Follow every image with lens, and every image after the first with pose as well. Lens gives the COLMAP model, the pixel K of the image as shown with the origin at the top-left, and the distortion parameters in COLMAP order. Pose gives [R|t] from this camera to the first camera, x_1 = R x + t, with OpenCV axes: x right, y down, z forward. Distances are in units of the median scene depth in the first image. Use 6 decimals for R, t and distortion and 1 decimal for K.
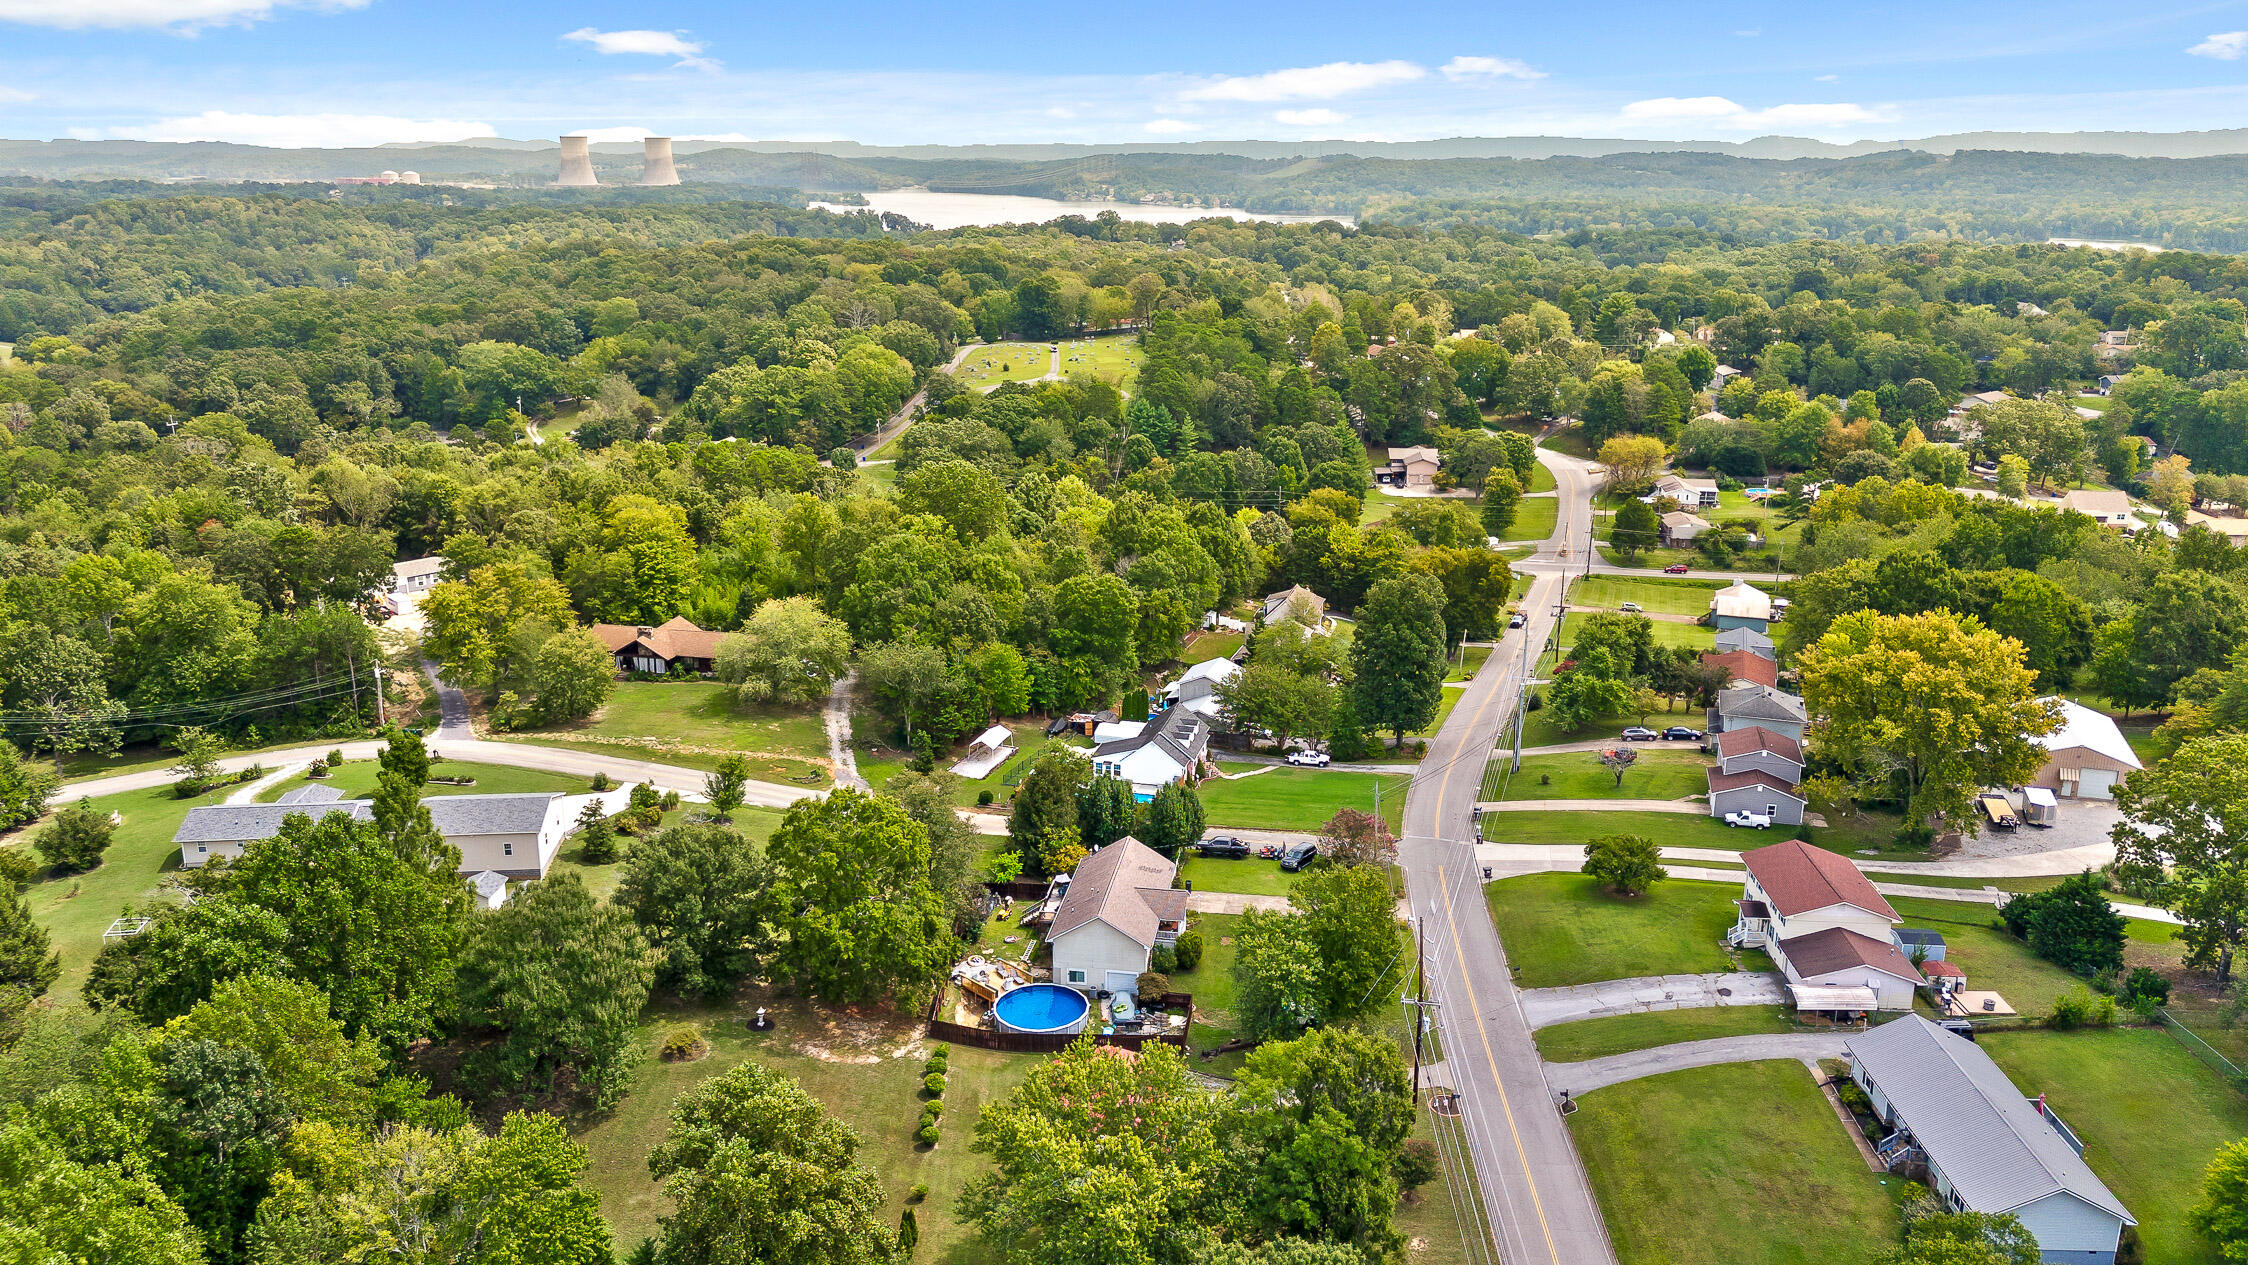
lens RADIAL K [[1654.2, 0, 1124.0], [0, 1654.2, 632.5], [0, 0, 1]] dist [0.080949, -0.081124]
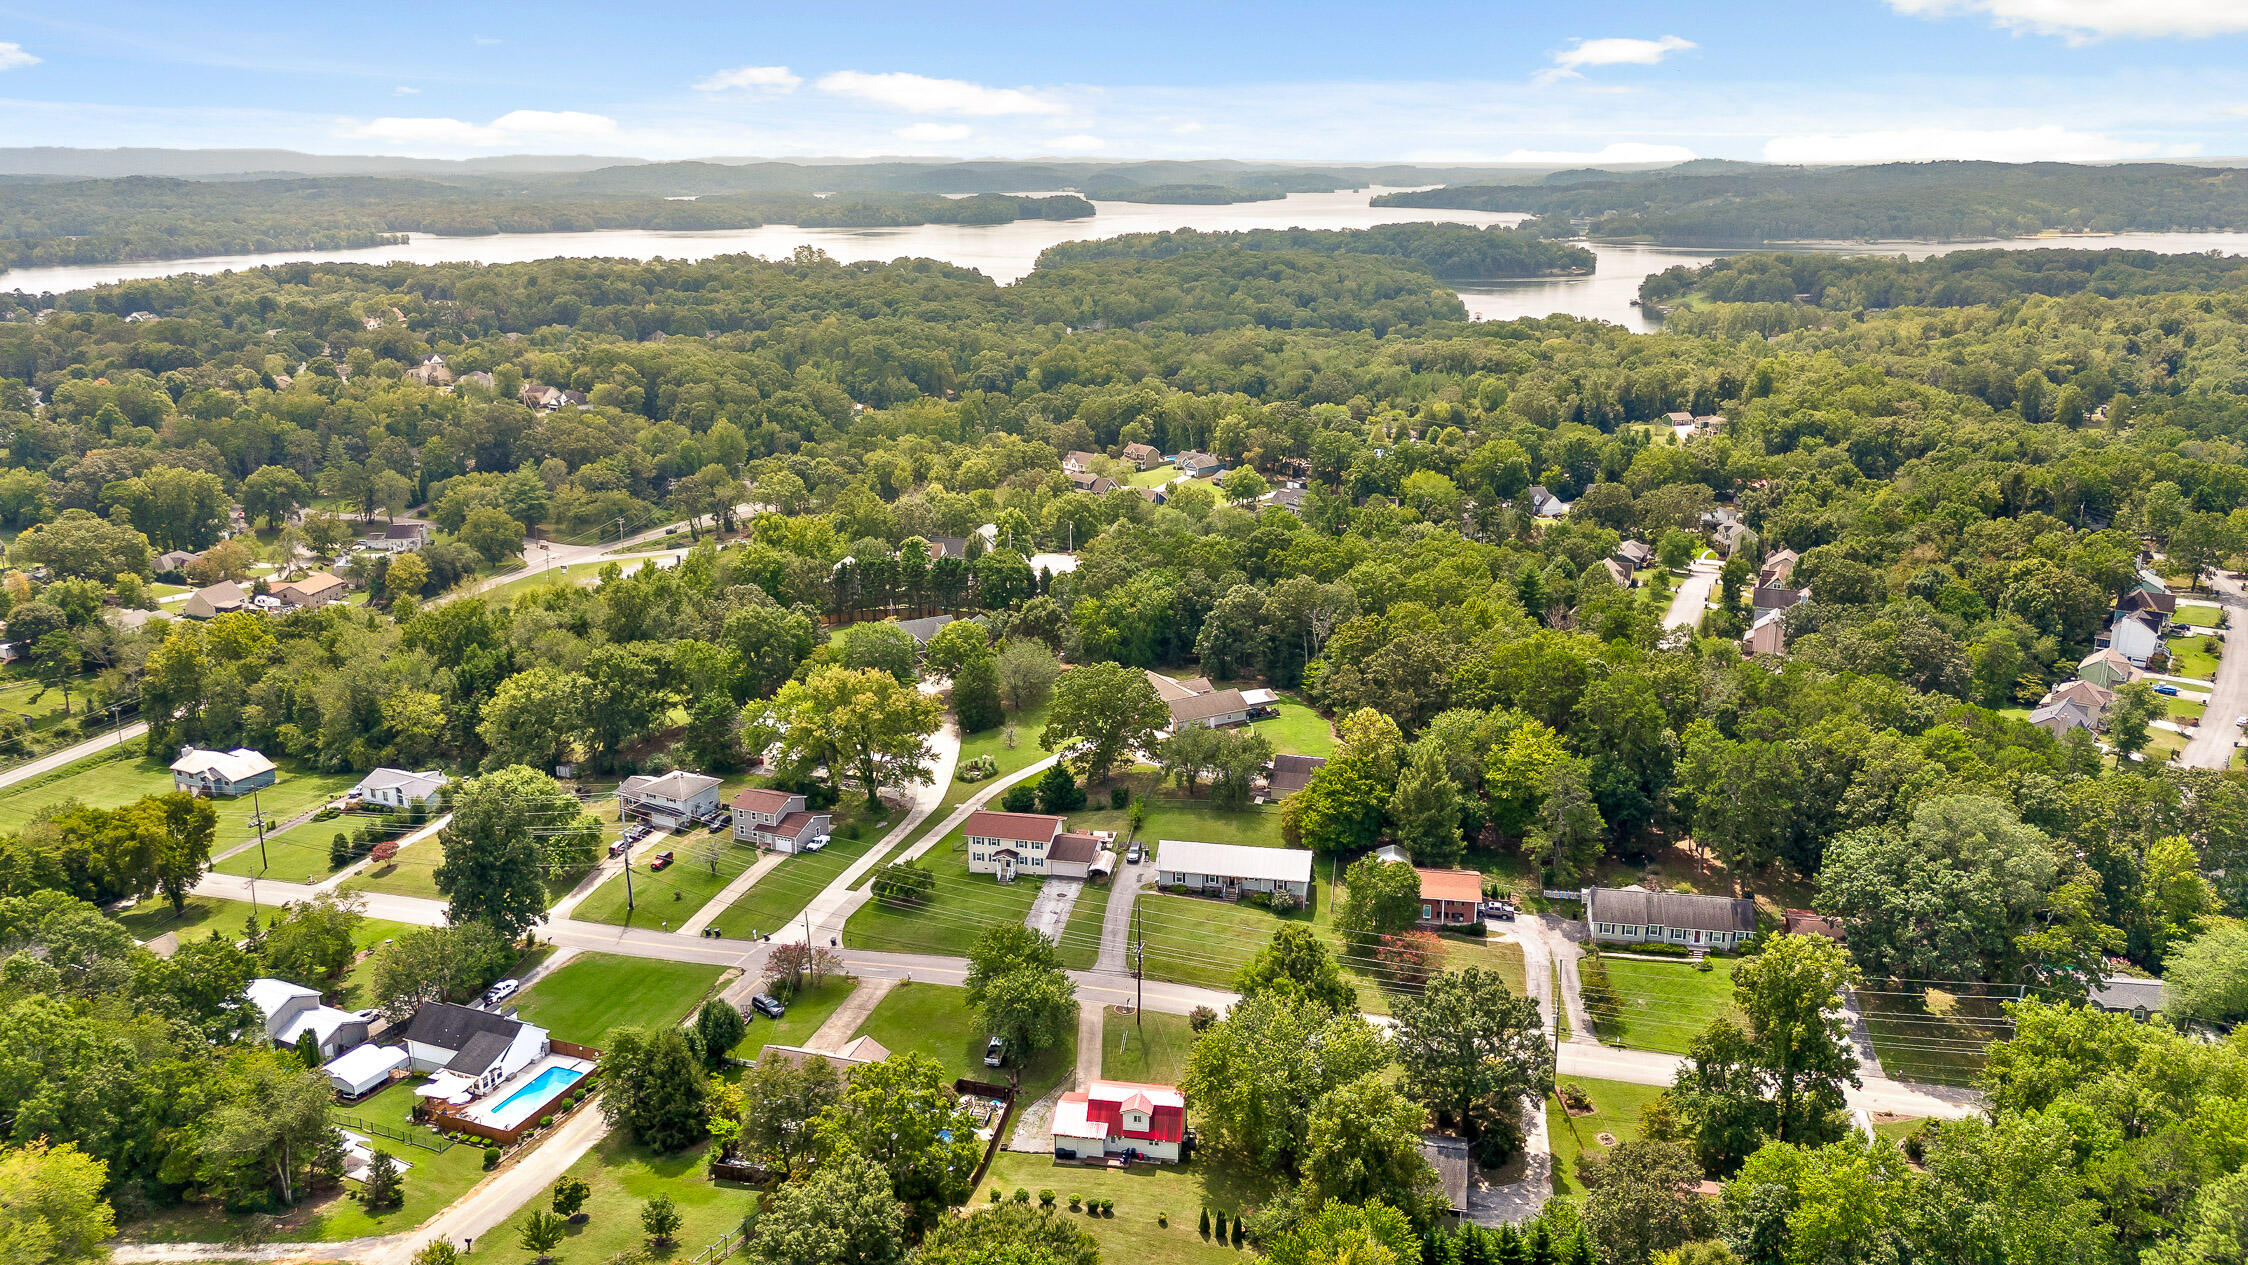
lens RADIAL K [[1653.5, 0, 1124.0], [0, 1653.5, 632.5], [0, 0, 1]] dist [0.139260, -0.331382]
pose [[0.144643, -0.274008, 0.950788, -0.364087], [0.276647, 0.933771, 0.227018, -0.125028], [-0.950024, 0.230196, 0.210867, 0.167368]]
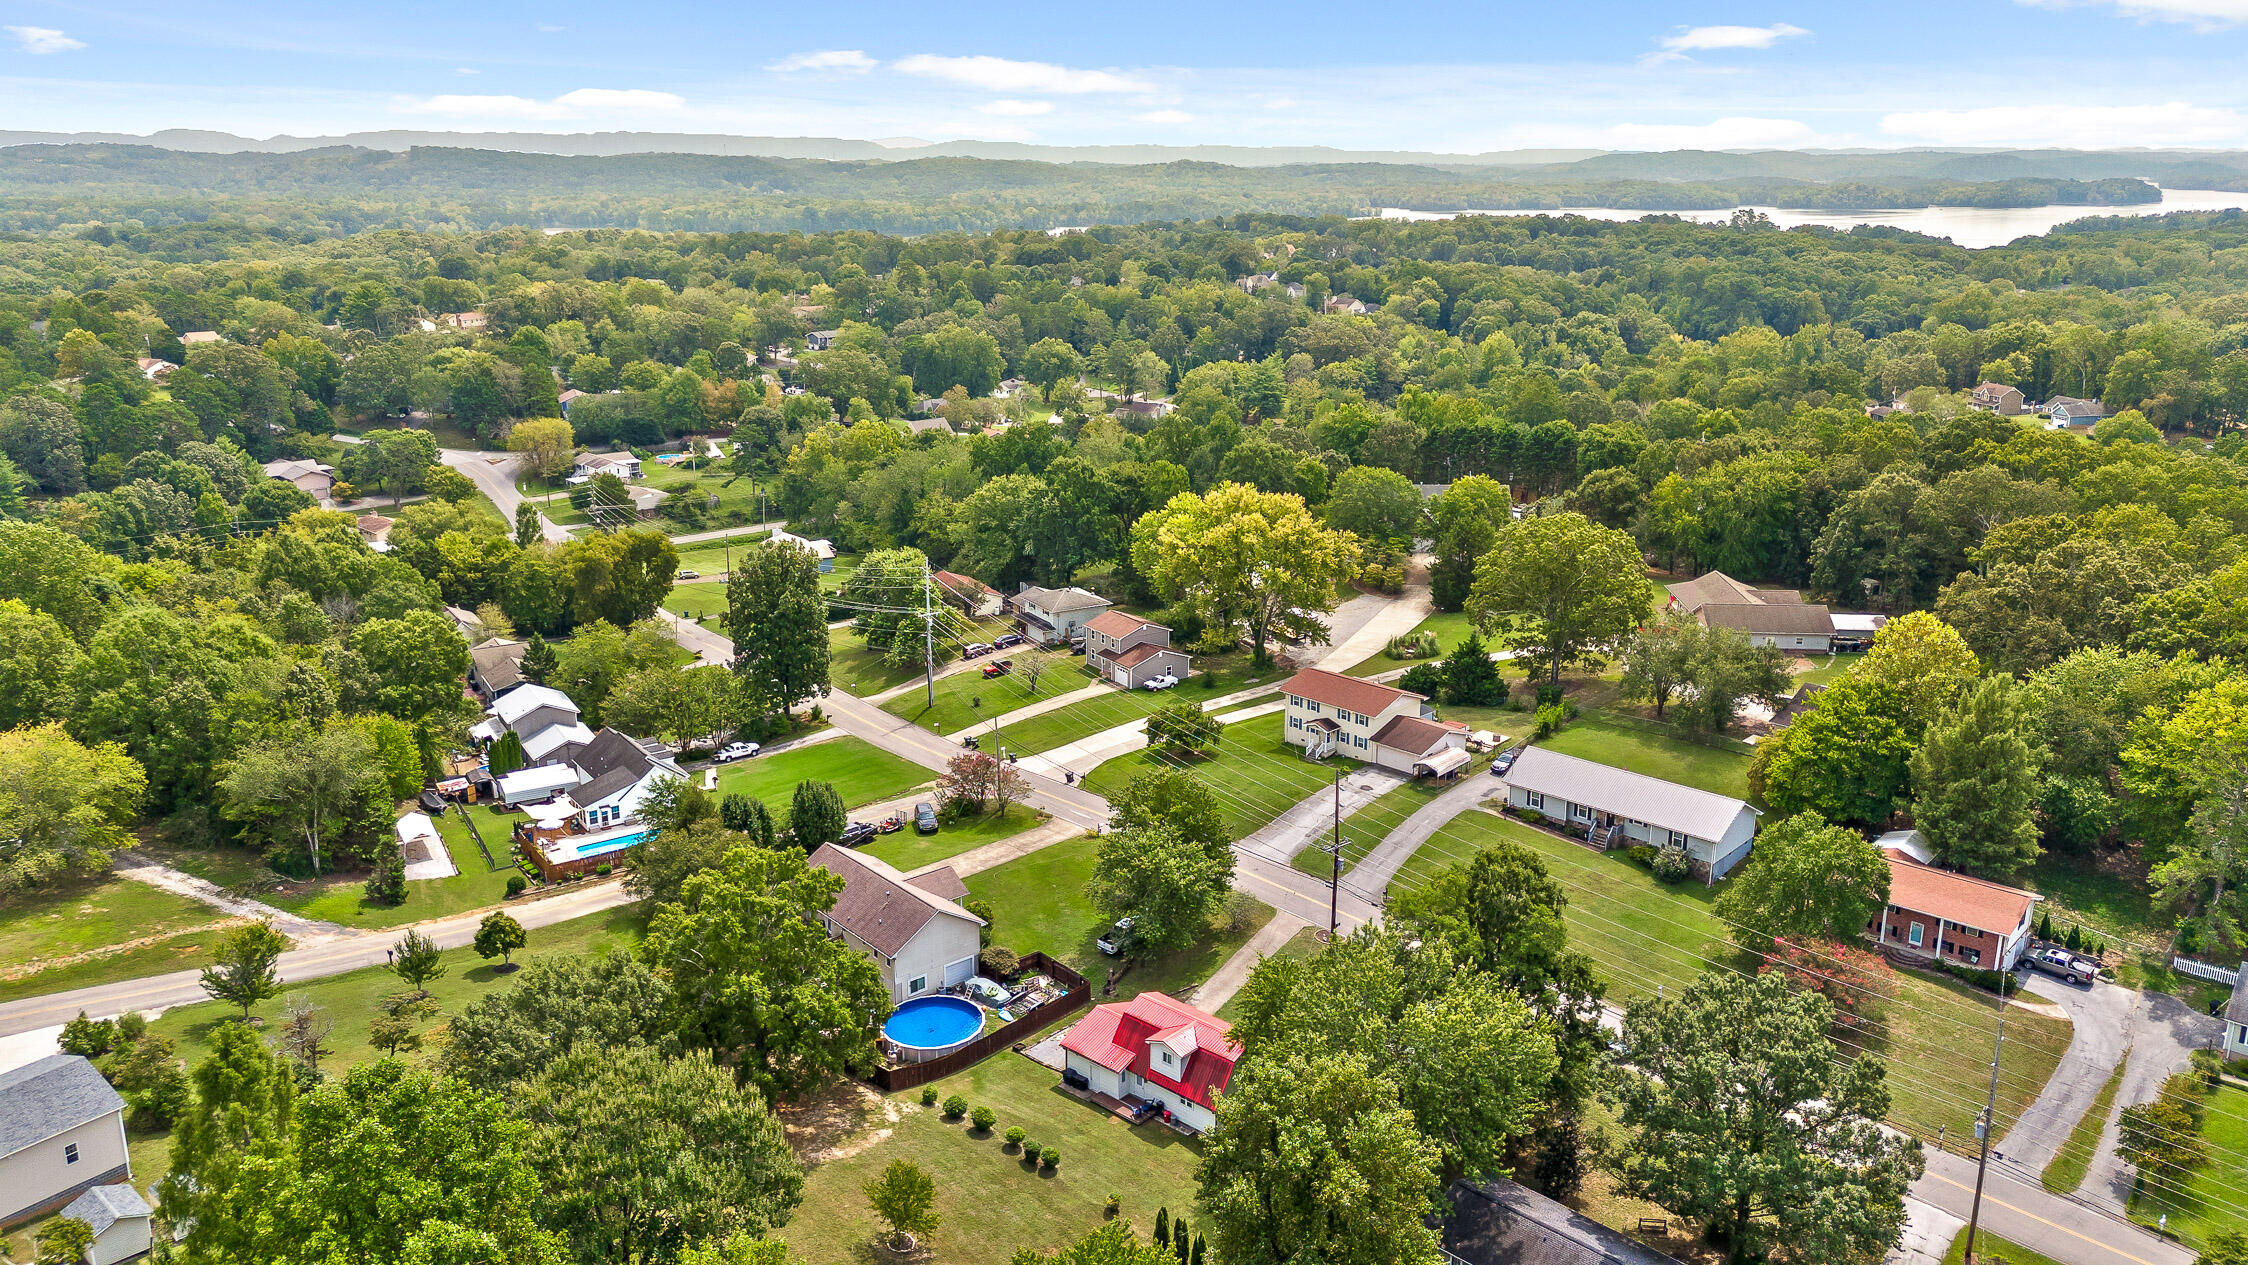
lens RADIAL K [[1654.2, 0, 1124.0], [0, 1654.2, 632.5], [0, 0, 1]] dist [0.080949, -0.081124]
pose [[0.653961, -0.209203, 0.727027, -0.193834], [0.208728, 0.973599, 0.092403, -0.013904], [-0.727164, 0.091323, 0.680362, 0.094318]]
